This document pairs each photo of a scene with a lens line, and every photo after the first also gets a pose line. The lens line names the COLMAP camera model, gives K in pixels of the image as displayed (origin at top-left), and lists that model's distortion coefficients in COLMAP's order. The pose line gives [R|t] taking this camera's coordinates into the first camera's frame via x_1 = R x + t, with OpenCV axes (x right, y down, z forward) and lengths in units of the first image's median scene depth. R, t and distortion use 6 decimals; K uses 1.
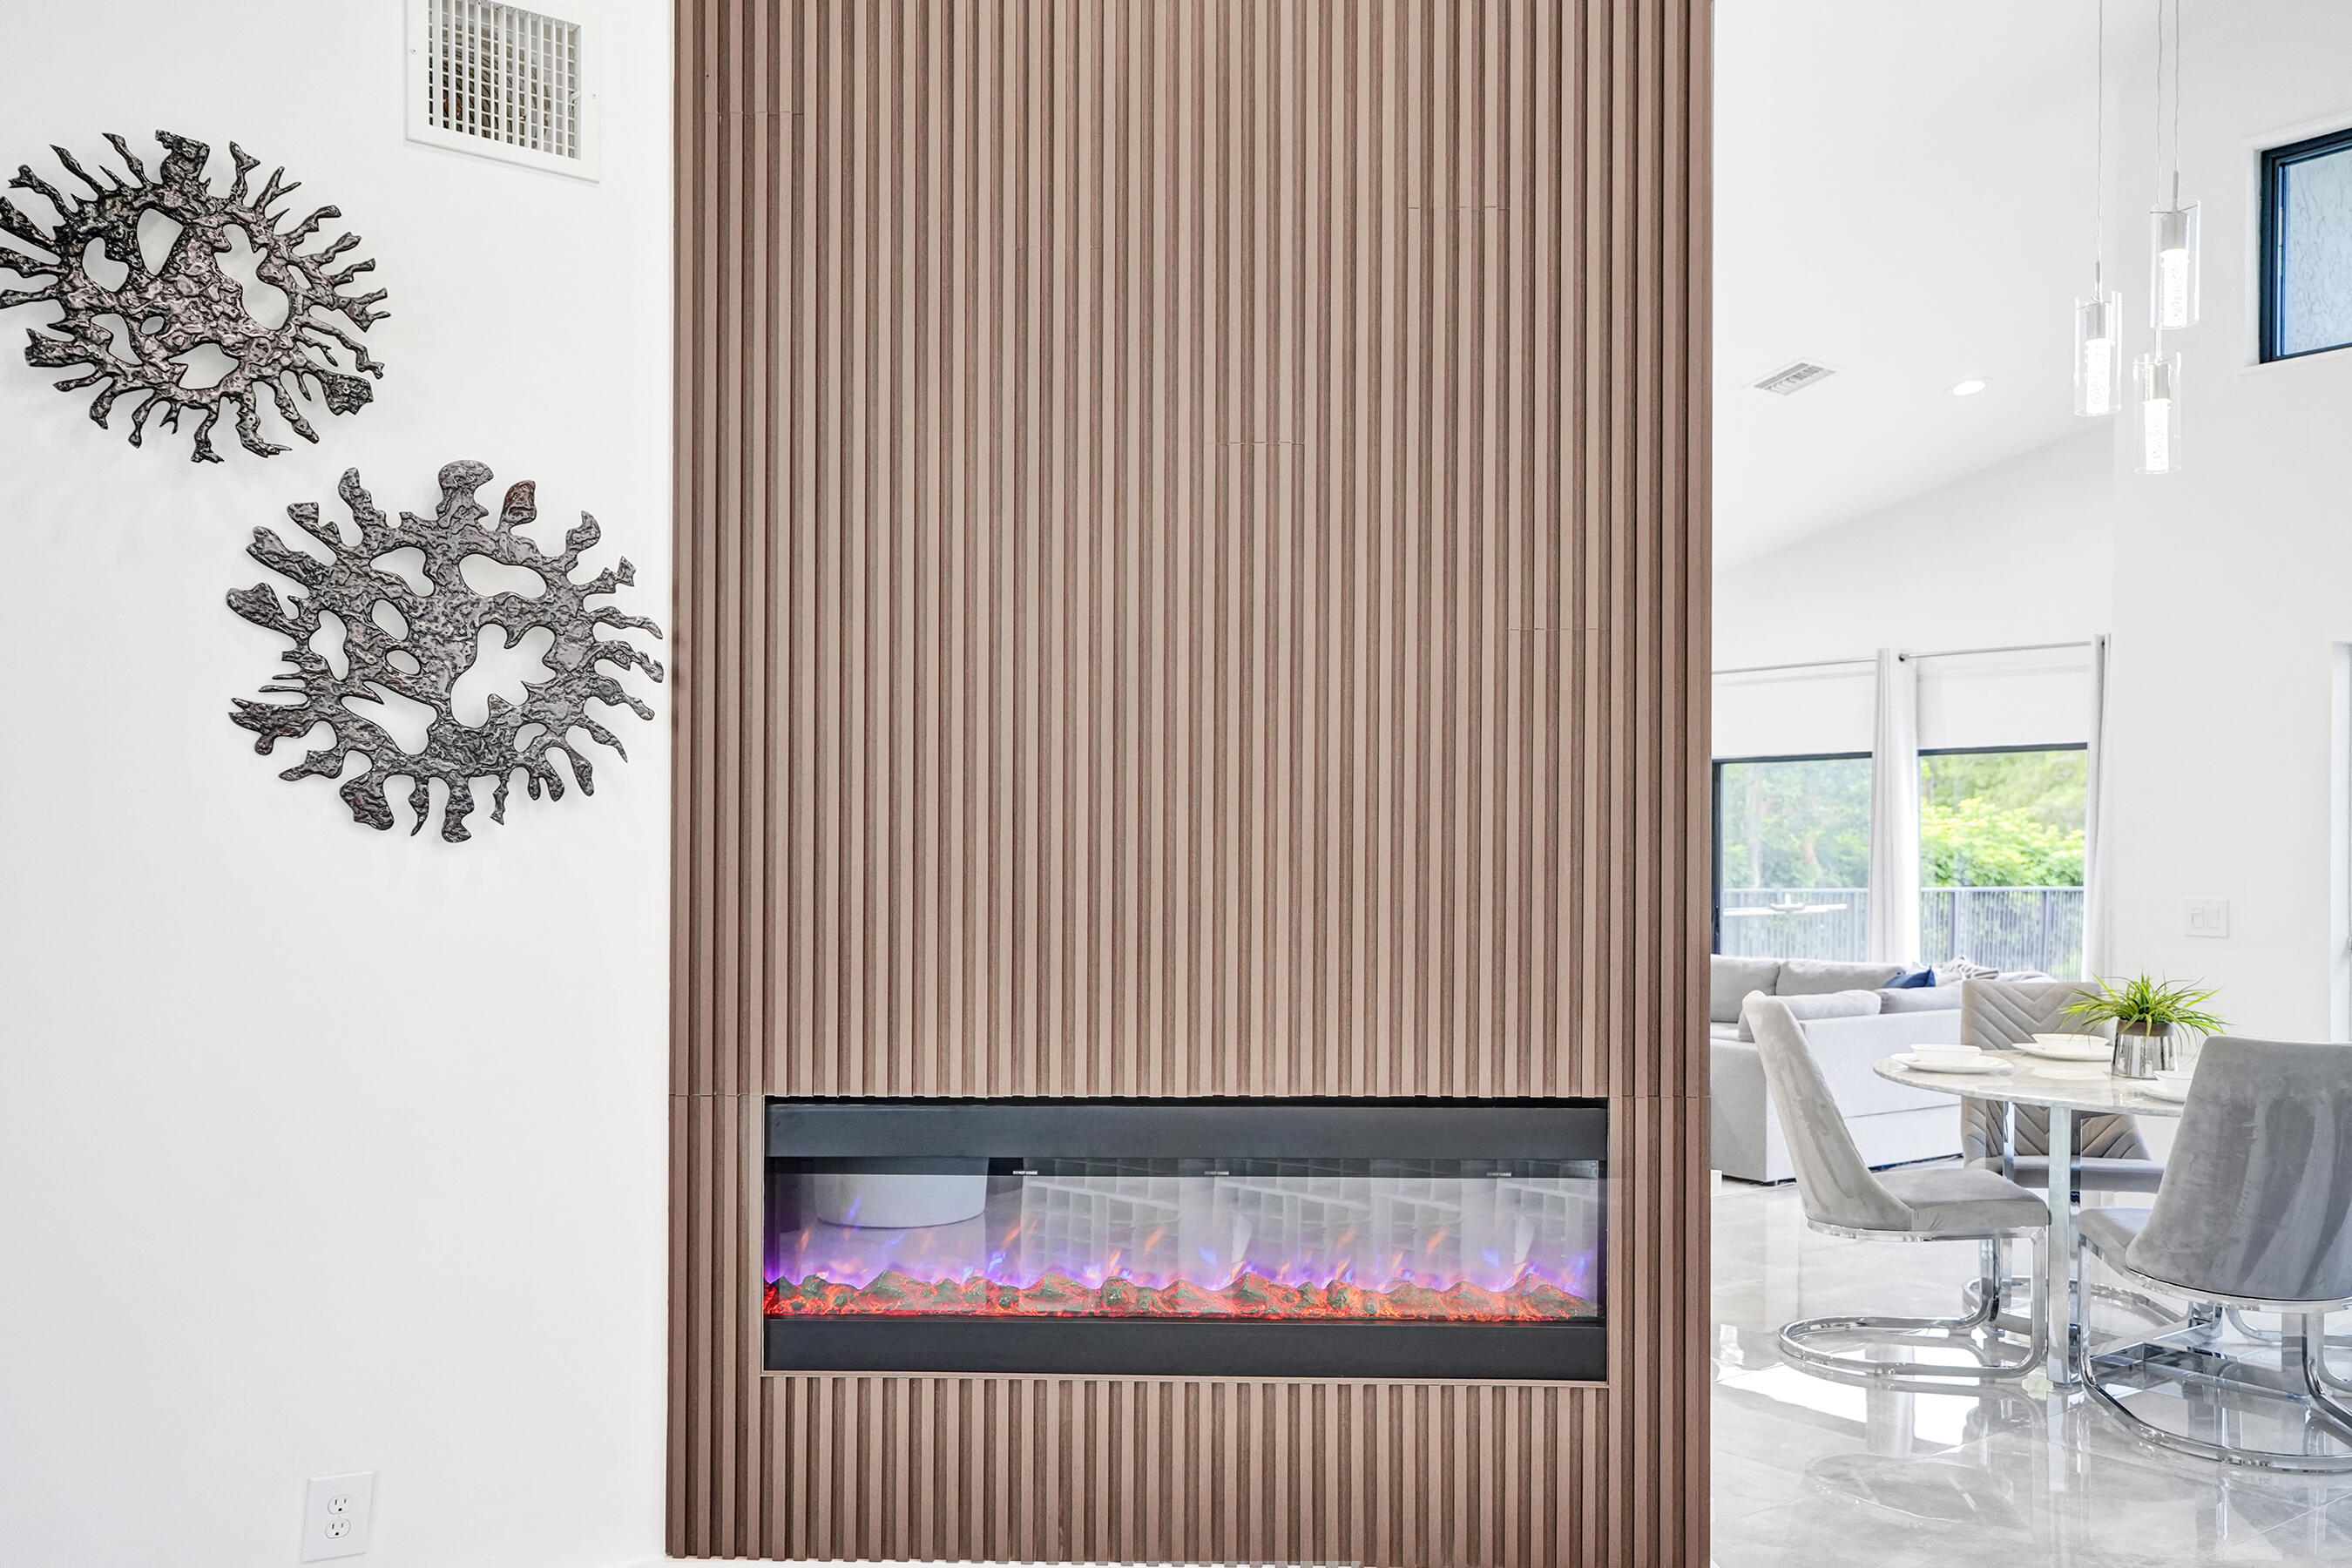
lens RADIAL K [[1986.5, 0, 1188.9], [0, 1986.5, 857.0], [0, 0, 1]] dist [0.000167, 0.003653]
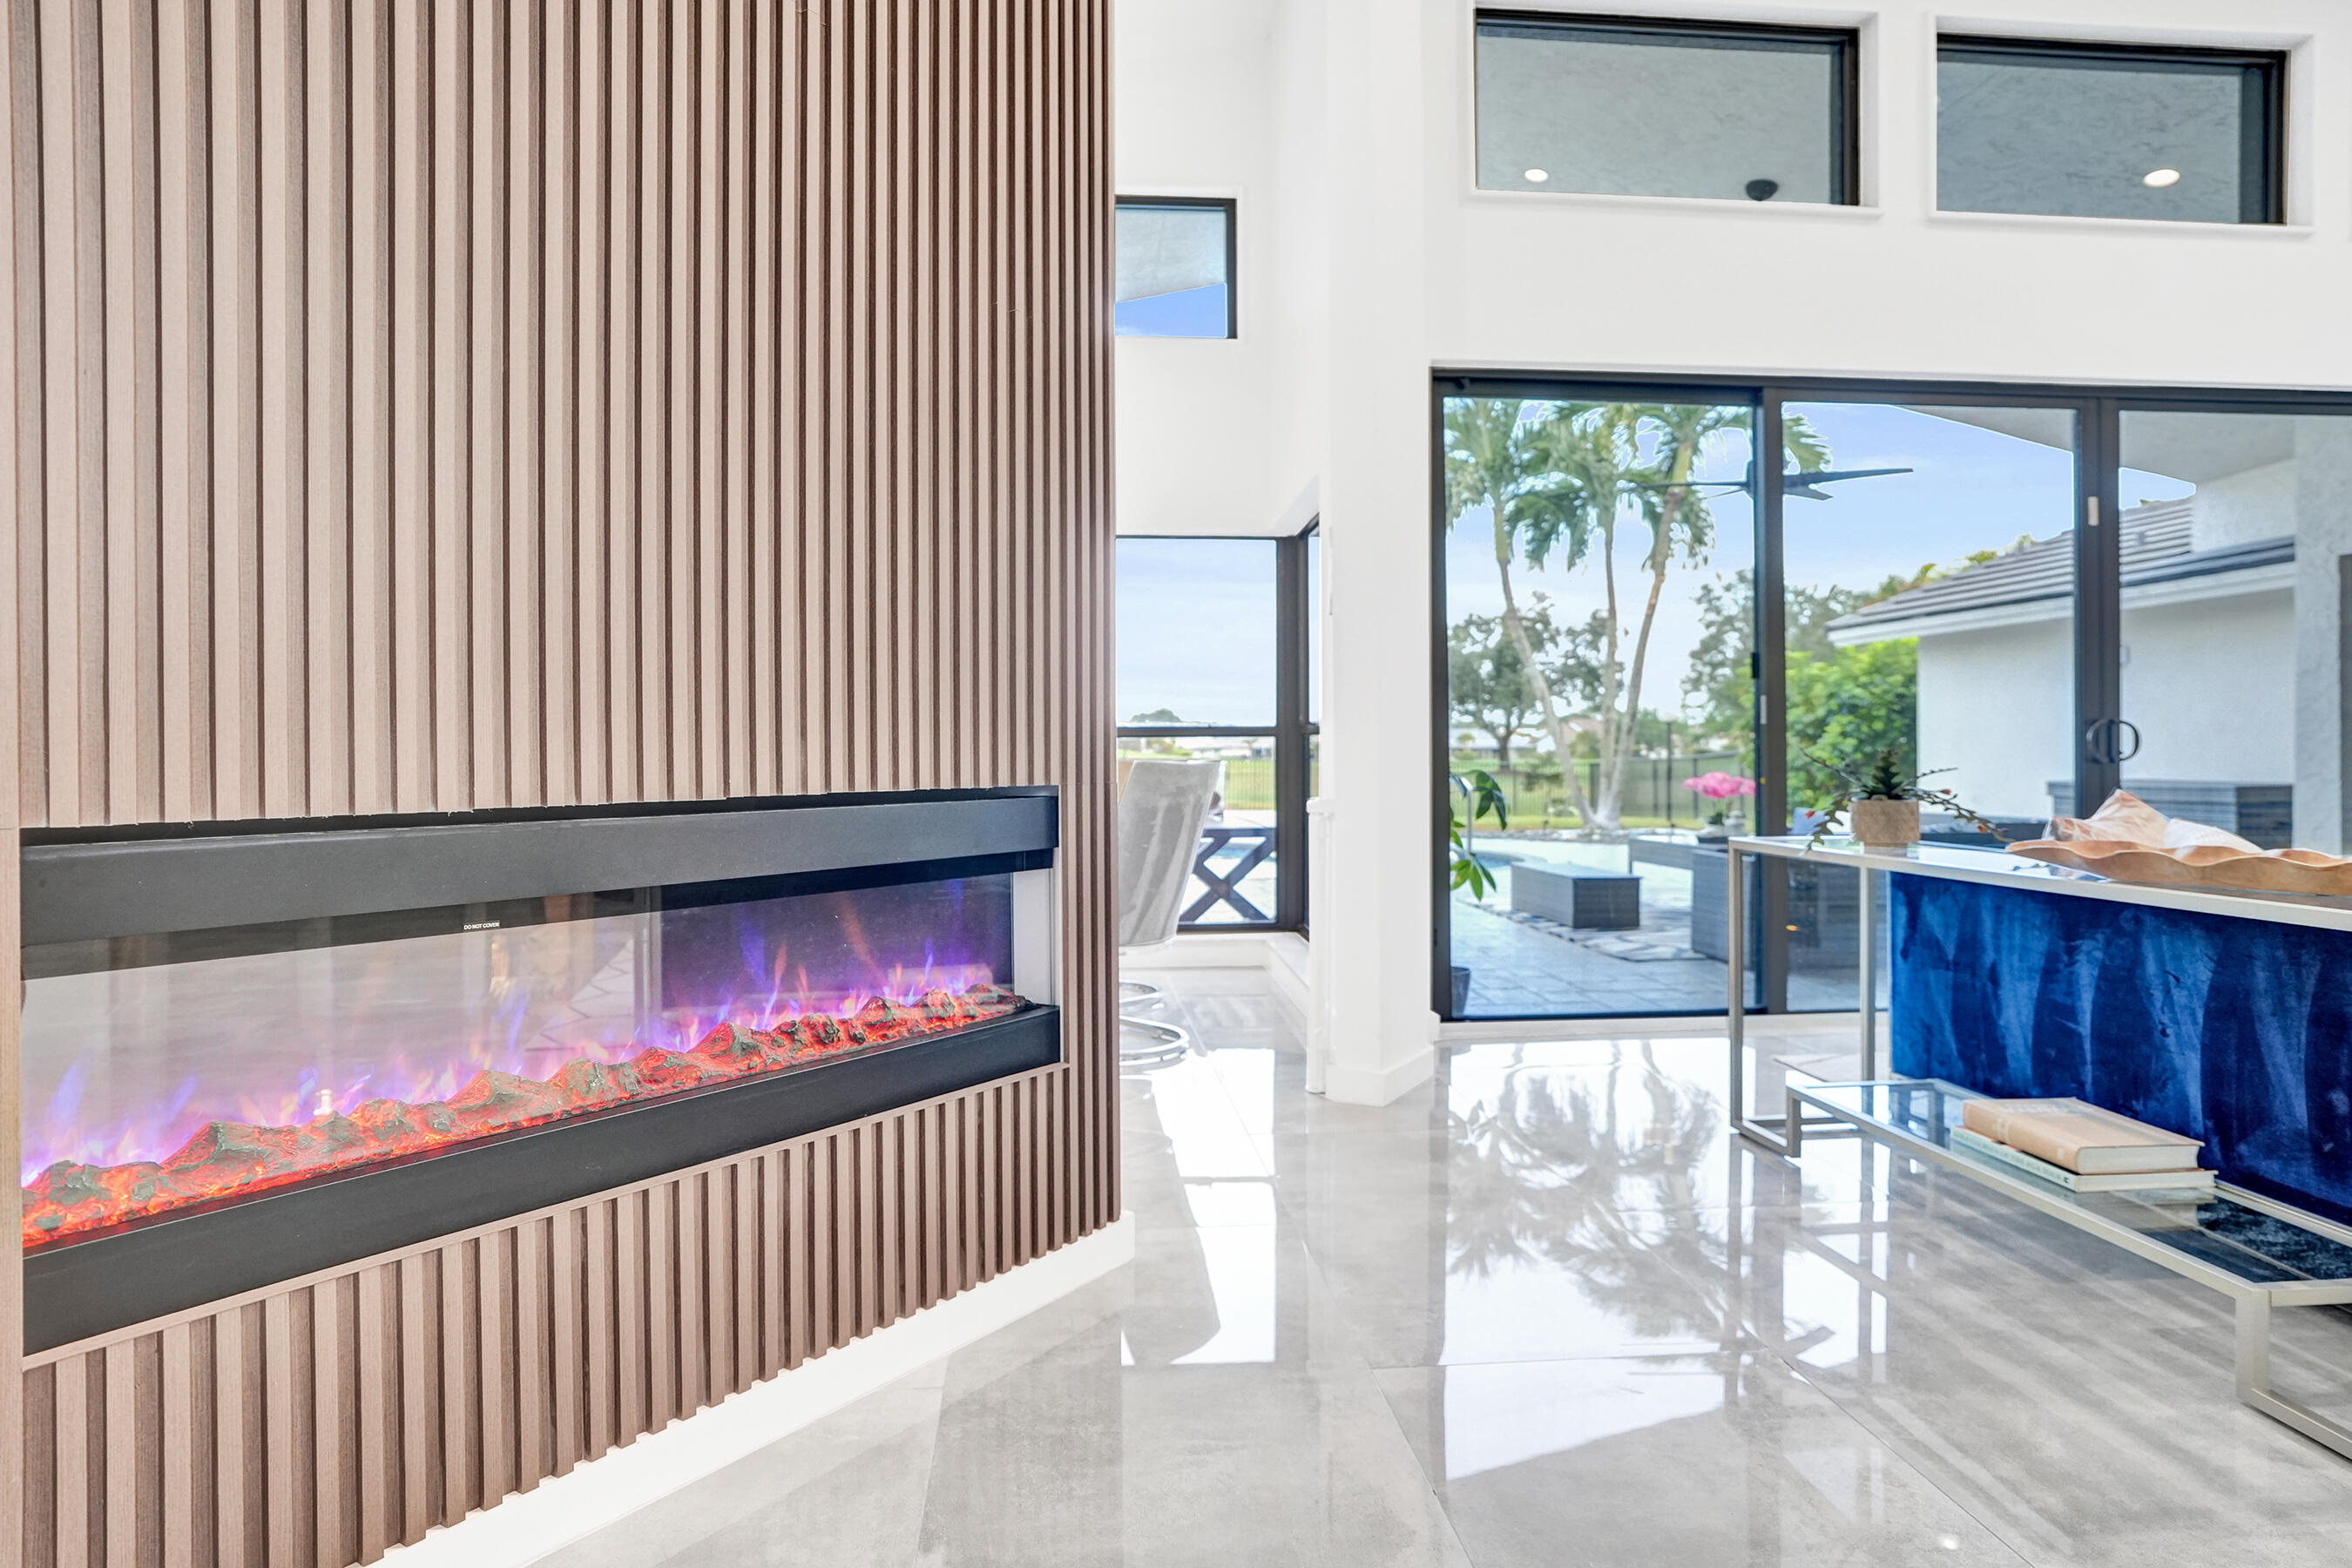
lens RADIAL K [[1391.3, 0, 1213.2], [0, 1391.3, 765.6], [0, 0, 1]] dist [-0.005786, -0.000237]
pose [[0.522403, -0.013112, 0.852598, -0.373098], [0.008452, 0.999912, 0.010199, 0.105815], [-0.852657, 0.001878, 0.522468, 0.564936]]
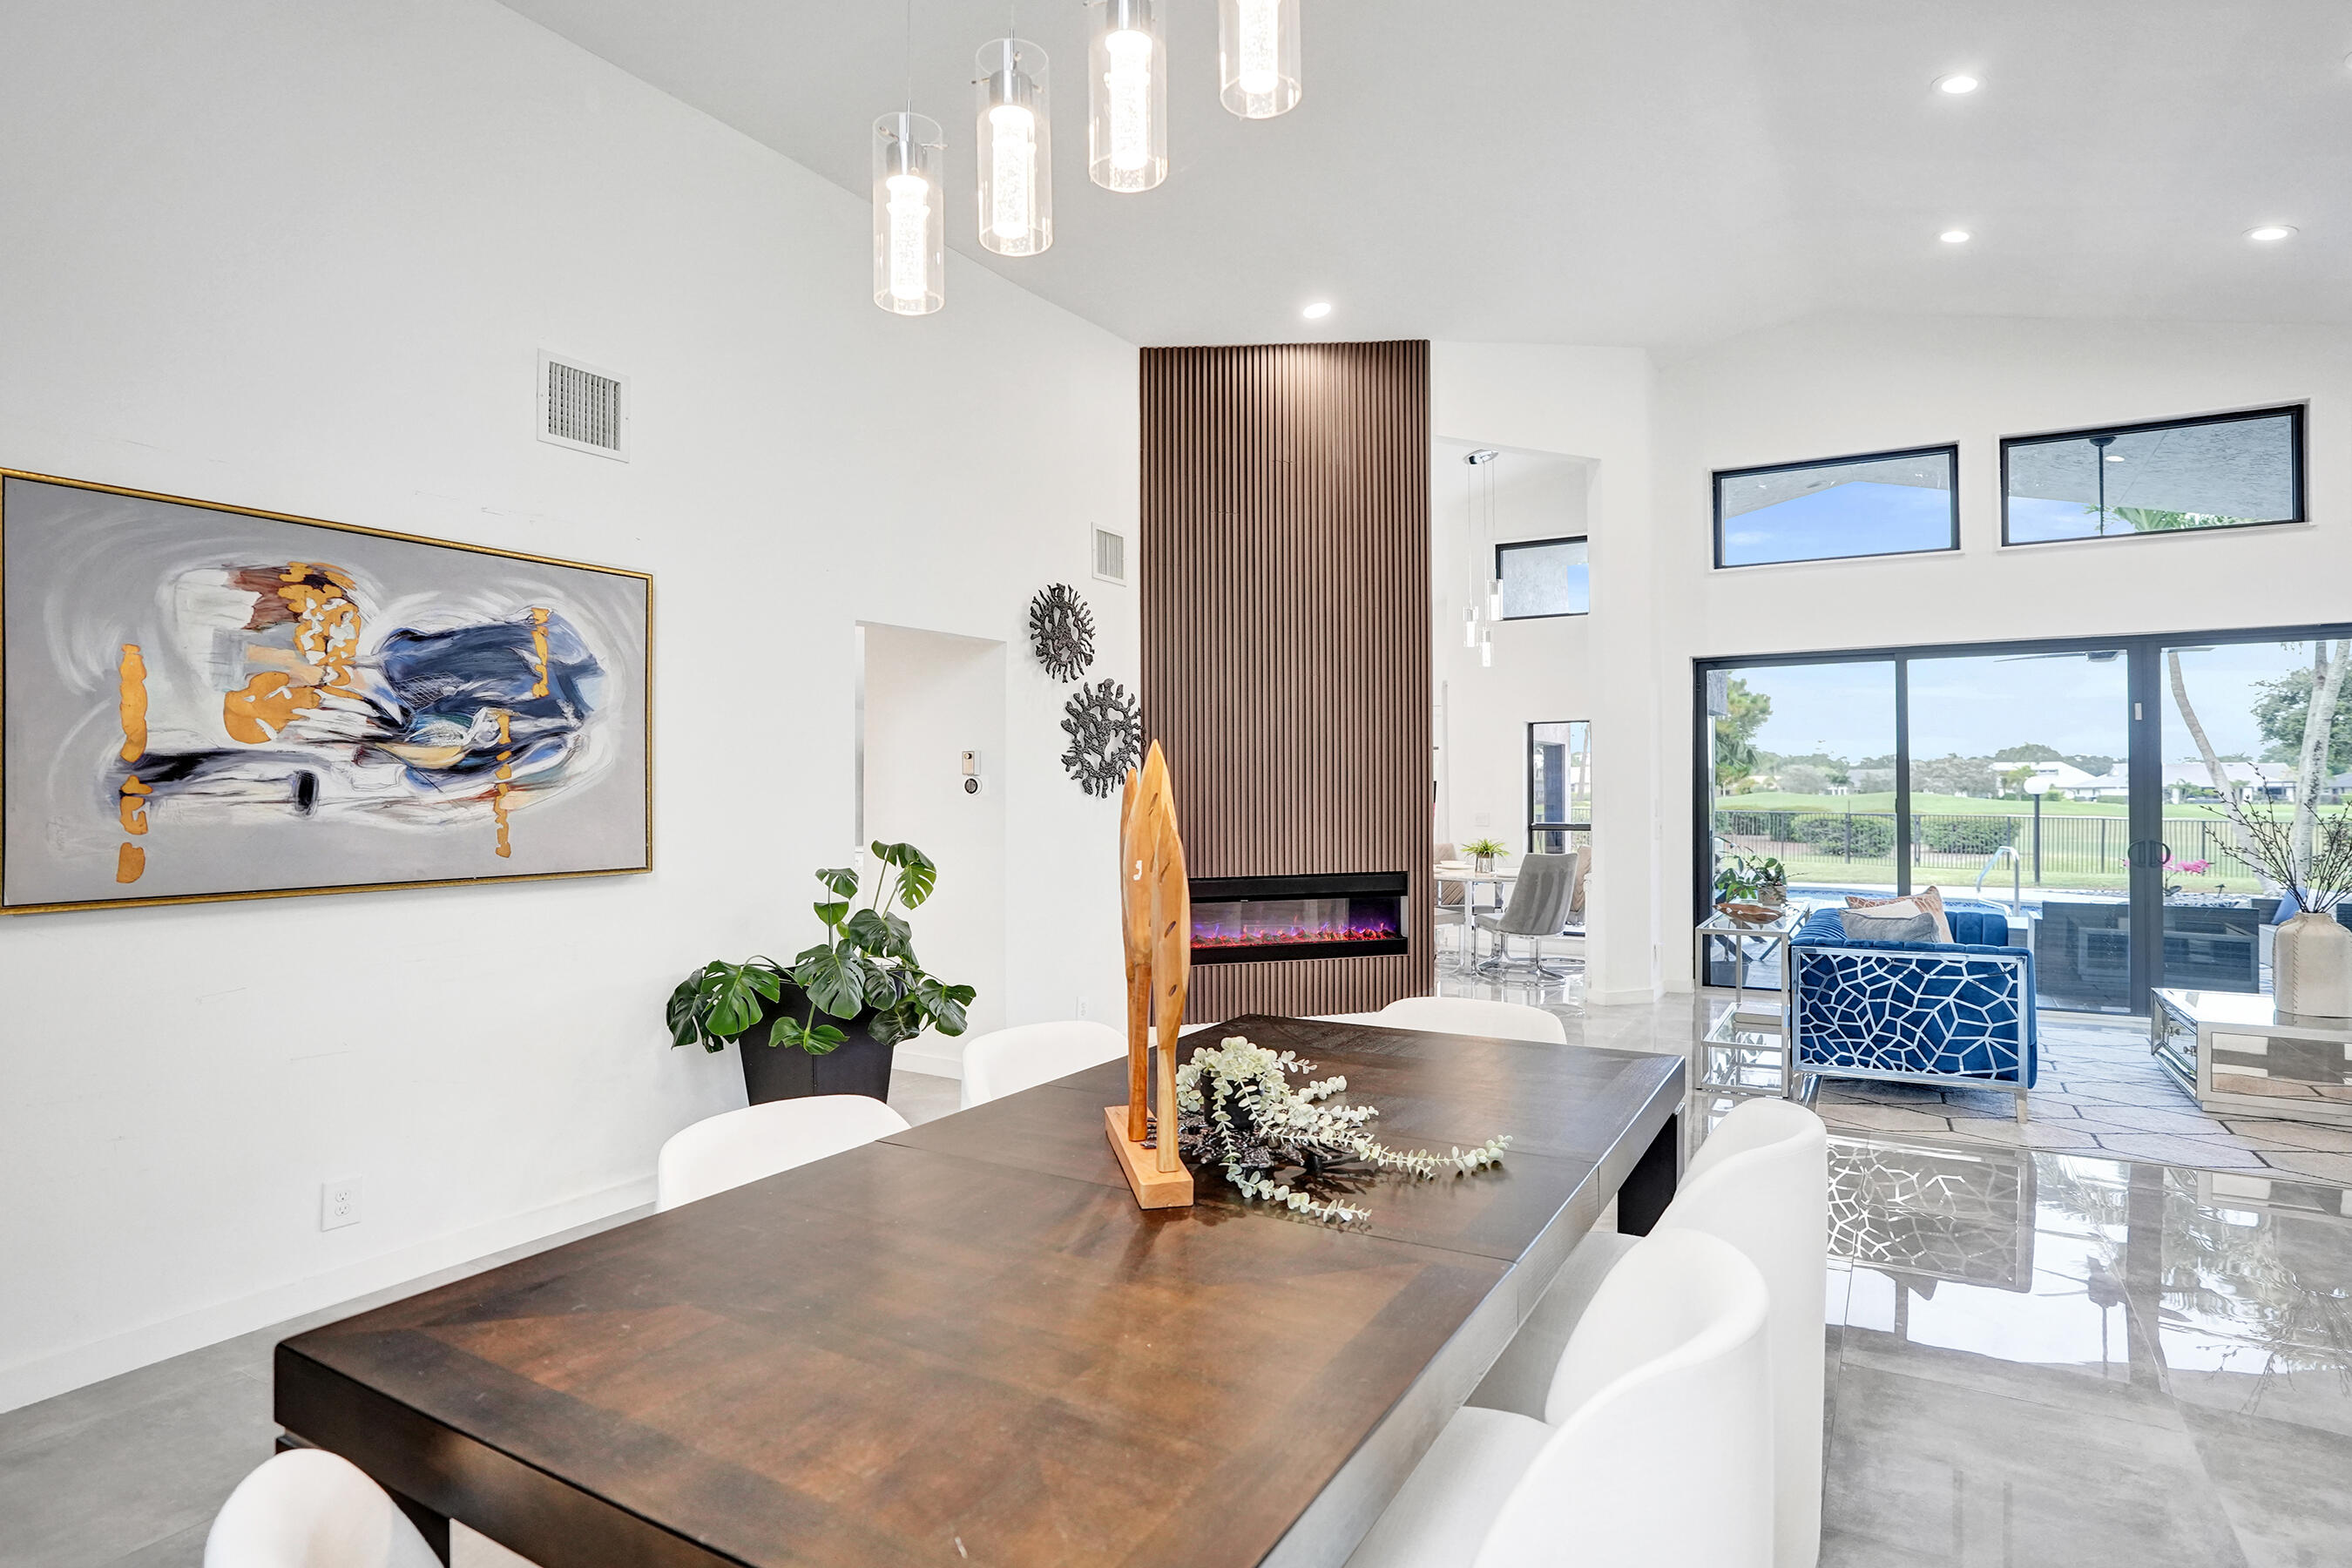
lens RADIAL K [[1237.2, 0, 1176.0], [0, 1237.2, 784.0], [0, 0, 1]] dist [-0.070933, 0.040794]
pose [[0.936376, -0.003187, 0.350985, -0.915463], [0.006504, 0.999945, -0.008273, -0.012458], [-0.350939, 0.010030, 0.936344, -0.851115]]
